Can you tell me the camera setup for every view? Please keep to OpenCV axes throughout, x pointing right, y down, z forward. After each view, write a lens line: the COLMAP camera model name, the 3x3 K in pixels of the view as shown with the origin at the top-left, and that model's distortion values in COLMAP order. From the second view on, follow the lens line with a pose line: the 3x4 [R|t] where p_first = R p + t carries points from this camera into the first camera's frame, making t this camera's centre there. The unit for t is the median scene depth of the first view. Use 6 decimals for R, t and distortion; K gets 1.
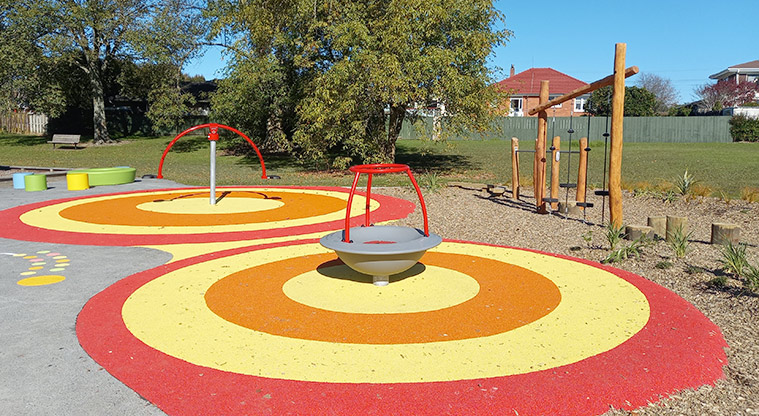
lens RADIAL K [[580.7, 0, 378.7], [0, 580.7, 177.4], [0, 0, 1]] dist [0.001055, -0.000879]
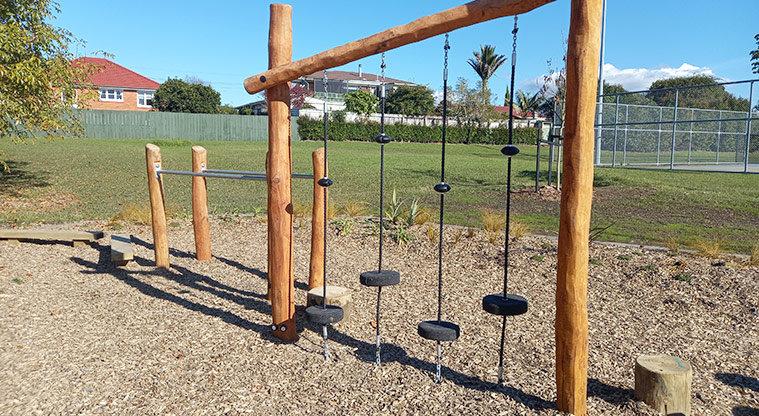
lens RADIAL K [[506.9, 0, 378.0], [0, 506.9, 221.3], [0, 0, 1]] dist [-0.007719, -0.003517]
pose [[0.708692, -0.110387, 0.696828, 0.073743], [0.037059, 0.992145, 0.119479, -0.058637], [-0.704544, -0.058850, 0.707216, 0.673159]]
